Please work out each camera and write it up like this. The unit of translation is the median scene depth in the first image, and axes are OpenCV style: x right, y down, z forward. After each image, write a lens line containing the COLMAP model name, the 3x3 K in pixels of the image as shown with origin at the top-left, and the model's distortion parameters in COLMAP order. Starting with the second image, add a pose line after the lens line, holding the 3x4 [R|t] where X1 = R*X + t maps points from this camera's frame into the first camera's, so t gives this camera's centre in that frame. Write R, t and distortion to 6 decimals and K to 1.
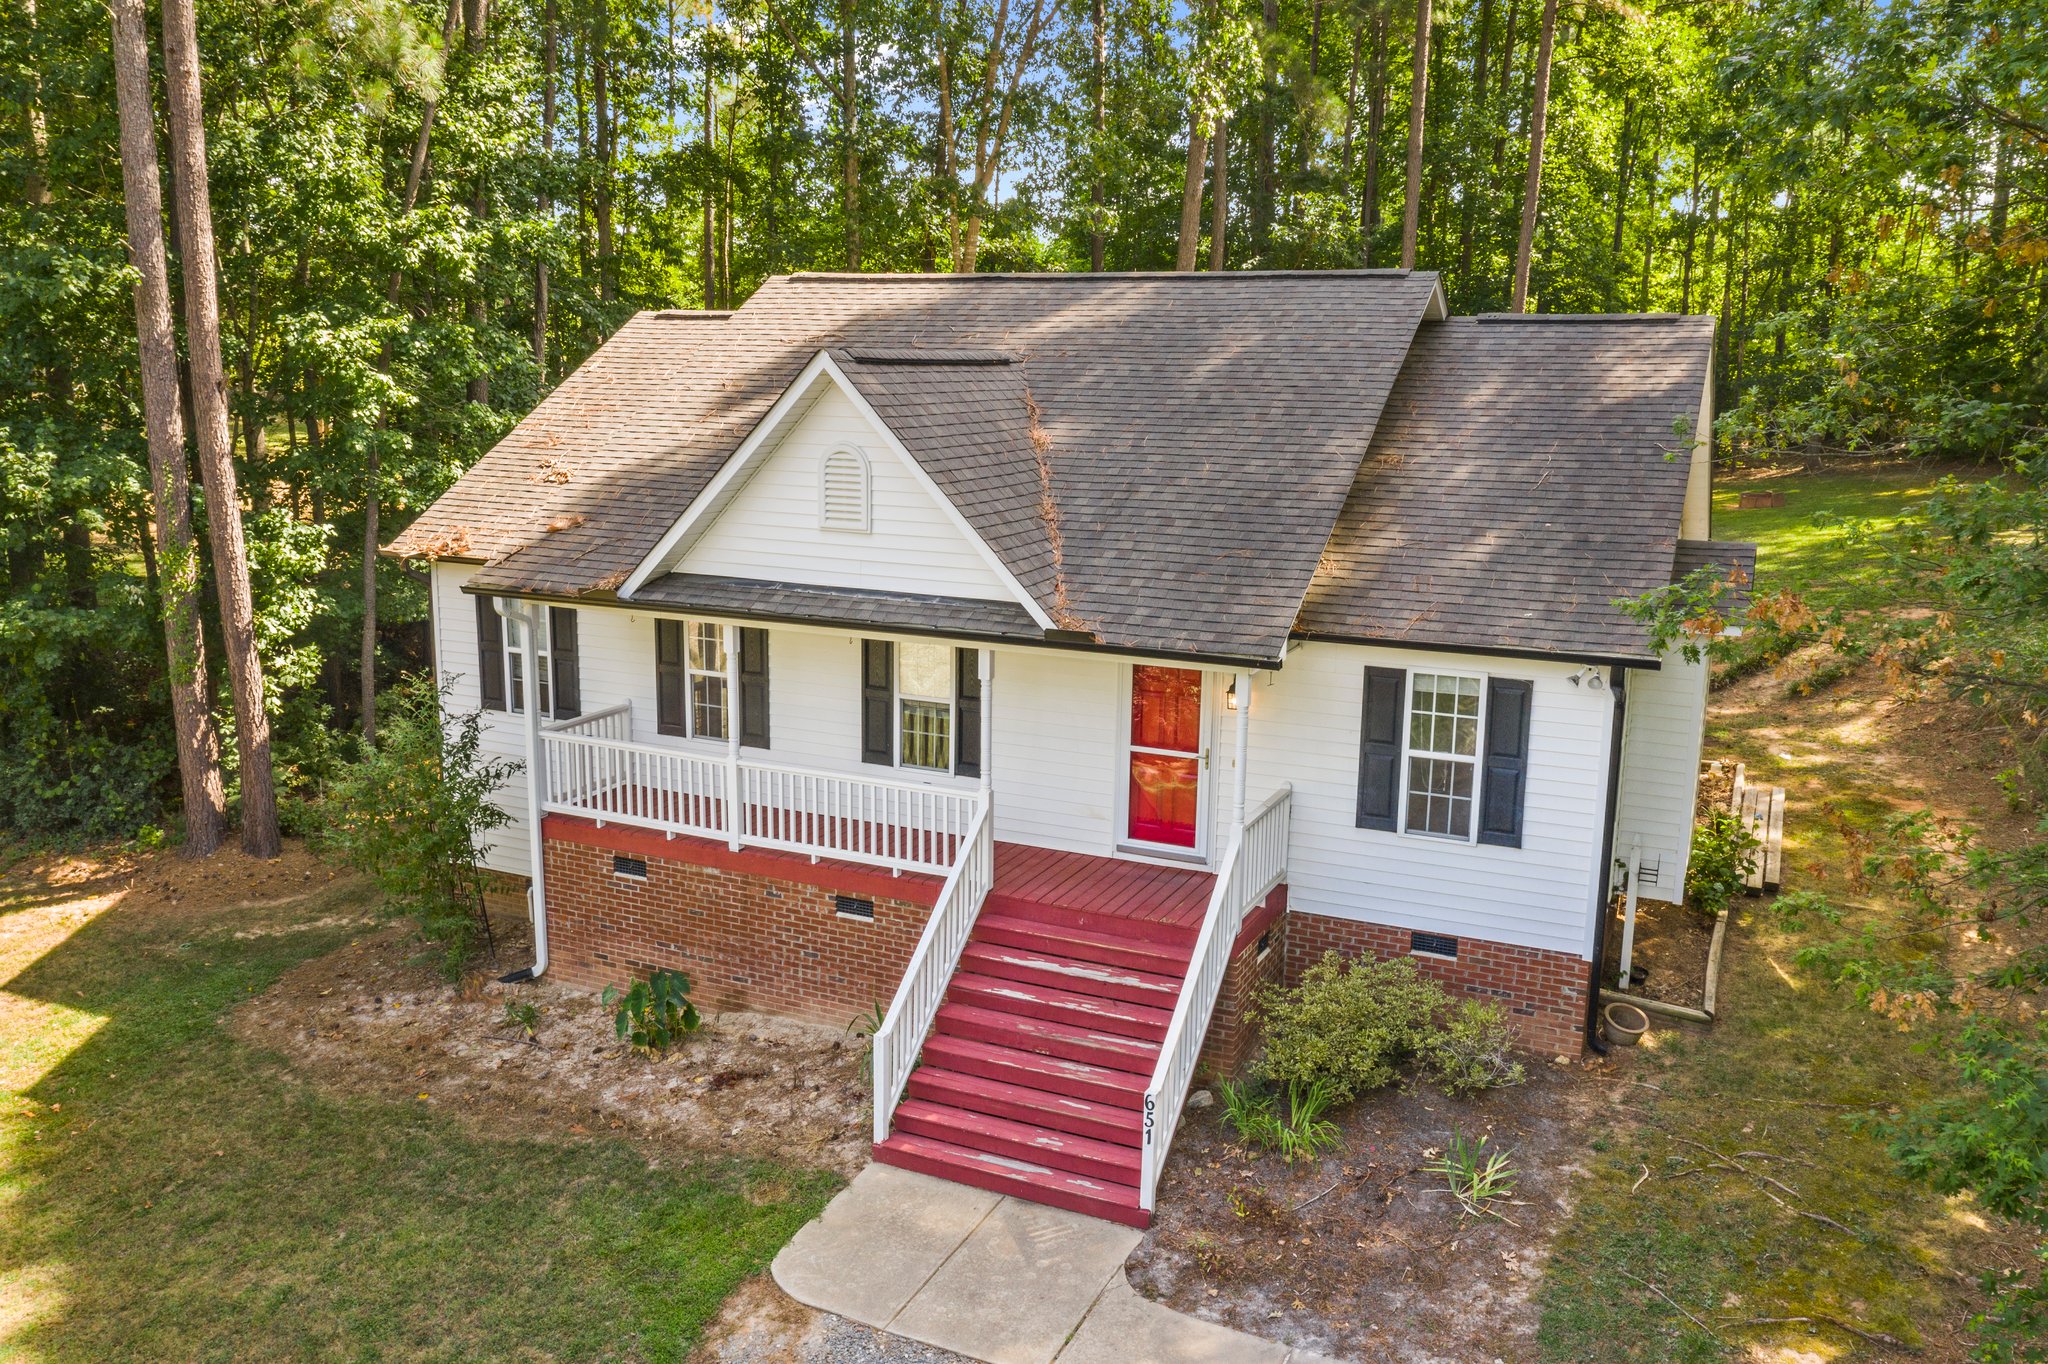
lens RADIAL K [[1637.2, 0, 1024.0], [0, 1637.2, 682.0], [0, 0, 1]] dist [-0.012670, -0.005665]
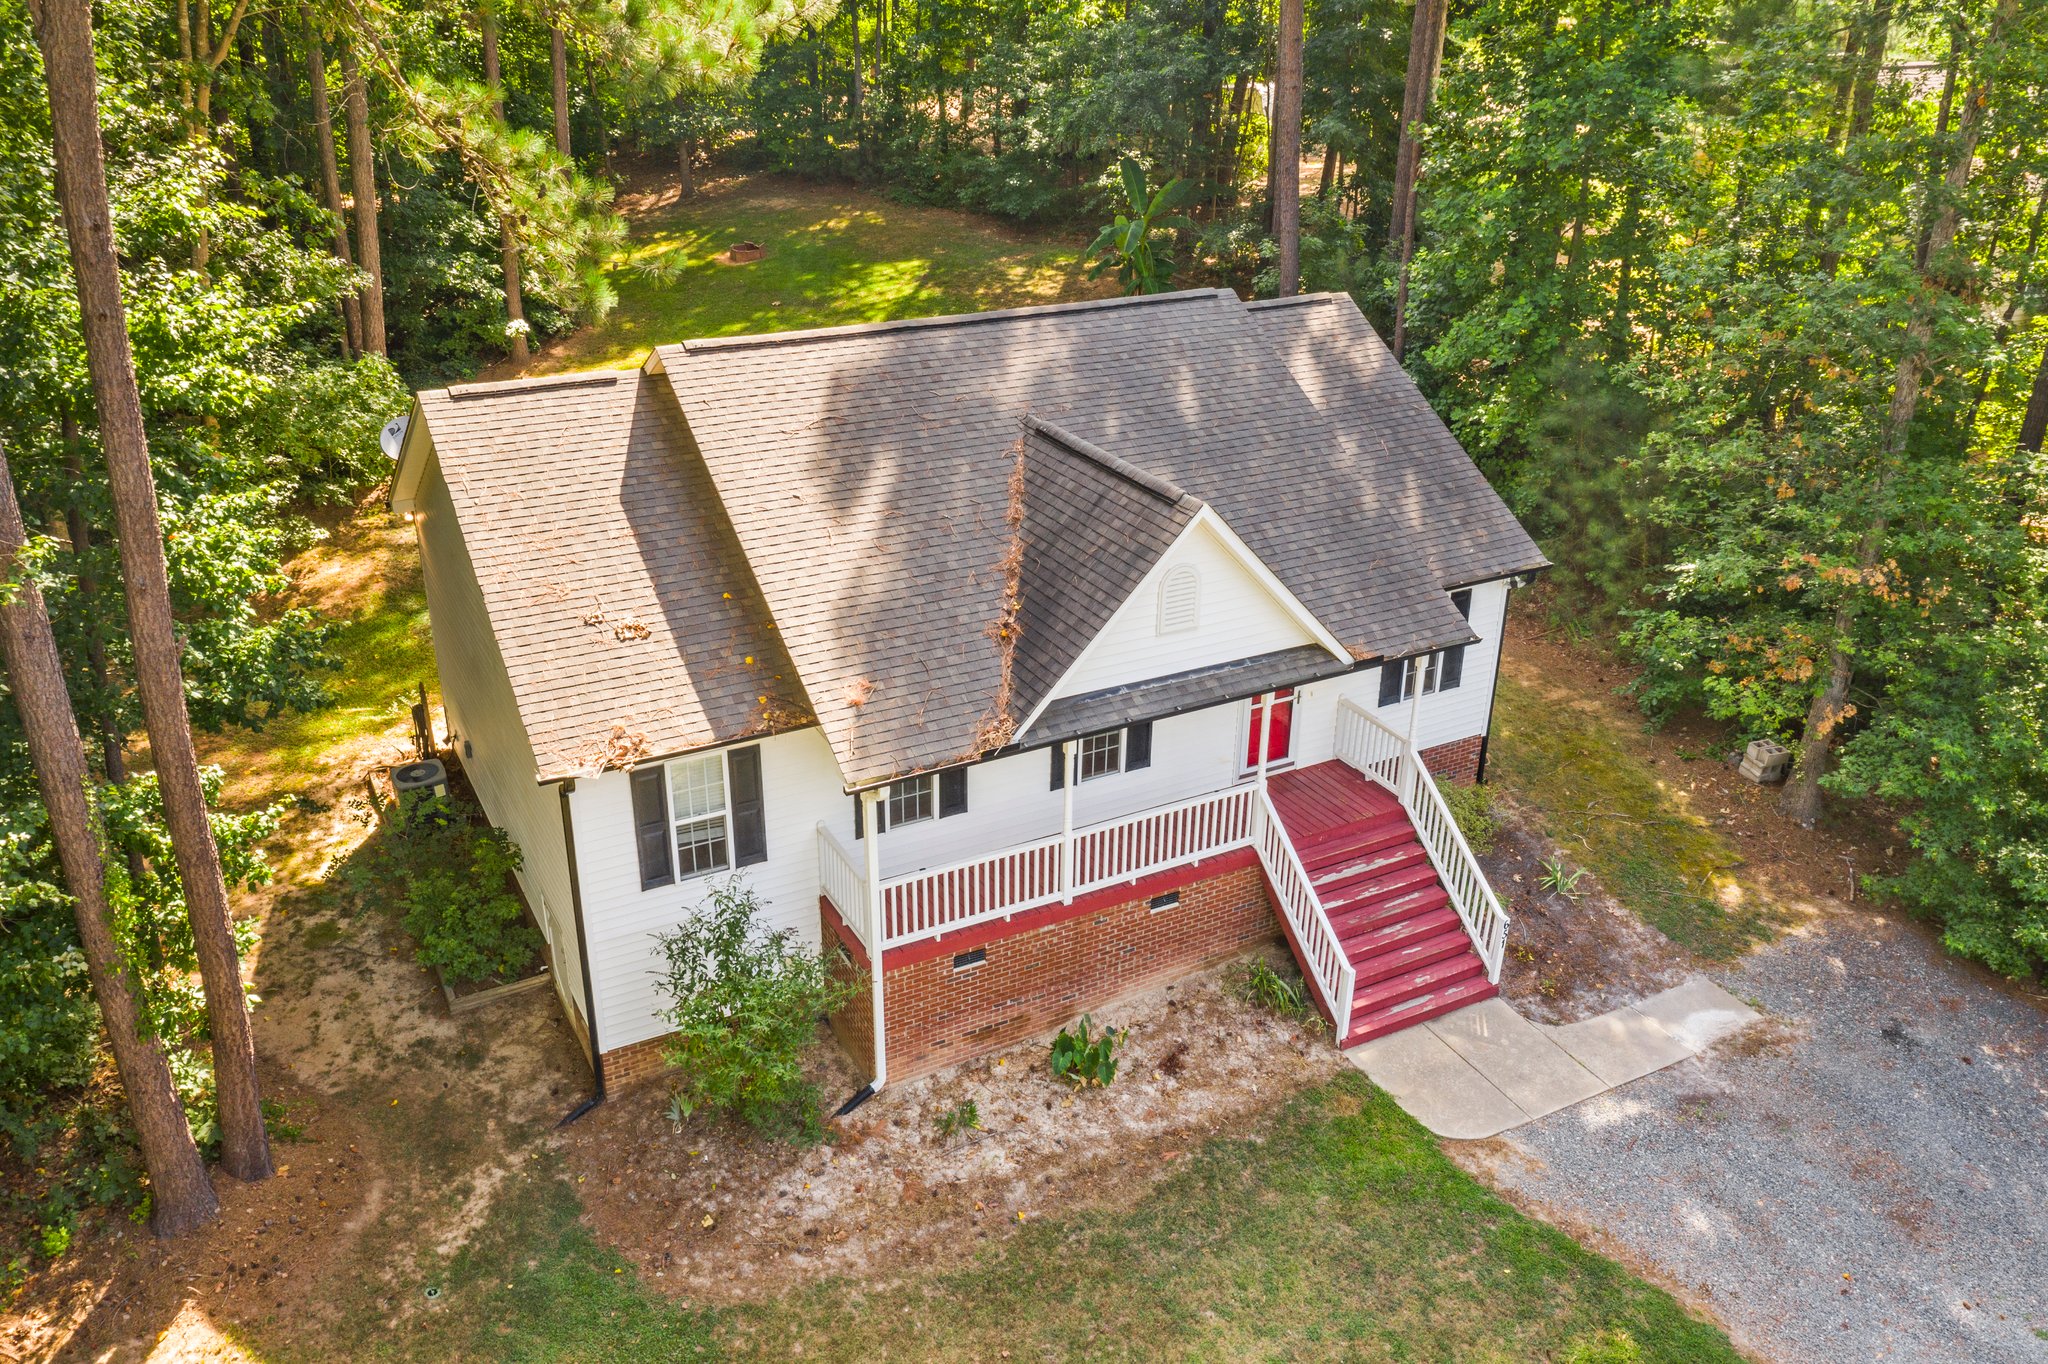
lens RADIAL K [[1616.9, 0, 1024.0], [0, 1616.9, 682.0], [0, 0, 1]] dist [-0.016682, -0.004278]
pose [[0.597545, -0.344149, 0.724225, -1.015725], [0.157182, 0.935960, 0.315076, -0.433628], [-0.786278, -0.074437, 0.613372, 0.323271]]
